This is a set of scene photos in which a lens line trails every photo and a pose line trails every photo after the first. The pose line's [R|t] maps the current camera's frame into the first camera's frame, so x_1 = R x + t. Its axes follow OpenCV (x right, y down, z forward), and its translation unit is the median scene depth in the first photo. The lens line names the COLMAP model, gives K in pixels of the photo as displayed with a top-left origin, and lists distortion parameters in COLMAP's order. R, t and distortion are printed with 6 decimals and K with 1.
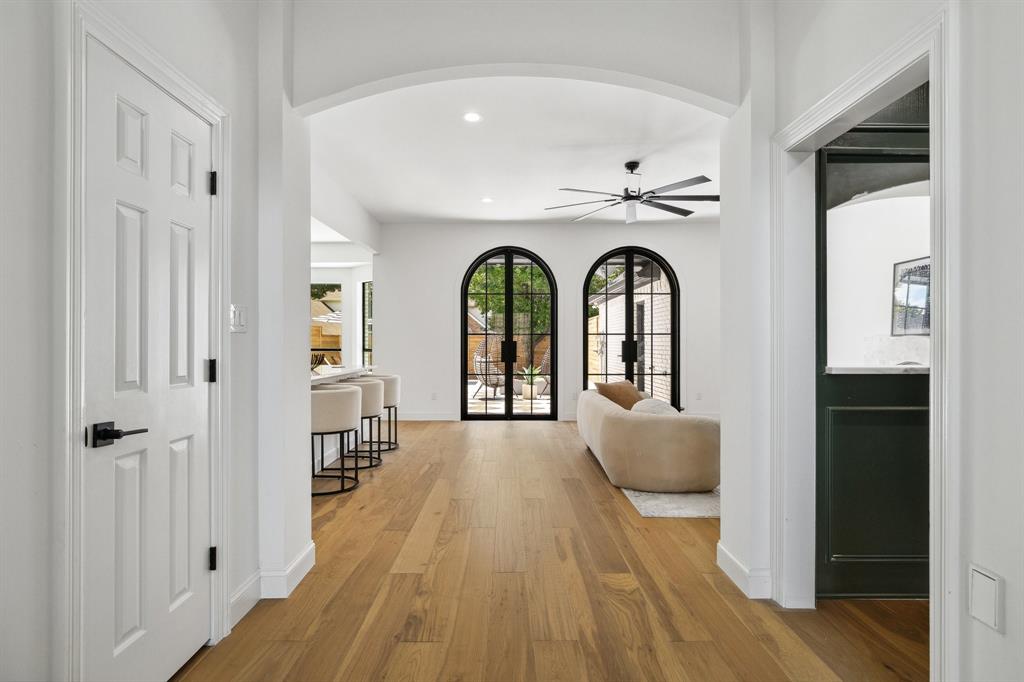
lens RADIAL K [[512.7, 0, 503.5], [0, 512.7, 337.2], [0, 0, 1]] dist [0.004041, 0.000080]
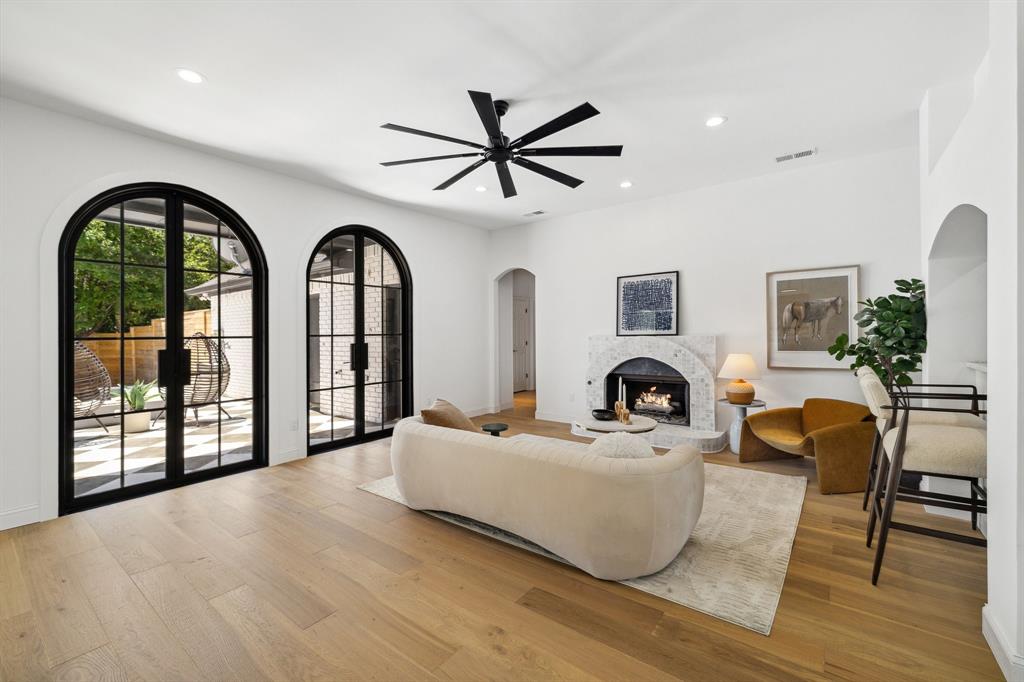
lens RADIAL K [[437.7, 0, 525.3], [0, 437.7, 328.5], [0, 0, 1]] dist [0.000006, 0.000333]
pose [[0.604871, 0.002984, 0.796318, -0.156256], [0.005151, 0.999957, -0.007660, -0.010591], [-0.796307, 0.008735, 0.604830, 0.424955]]
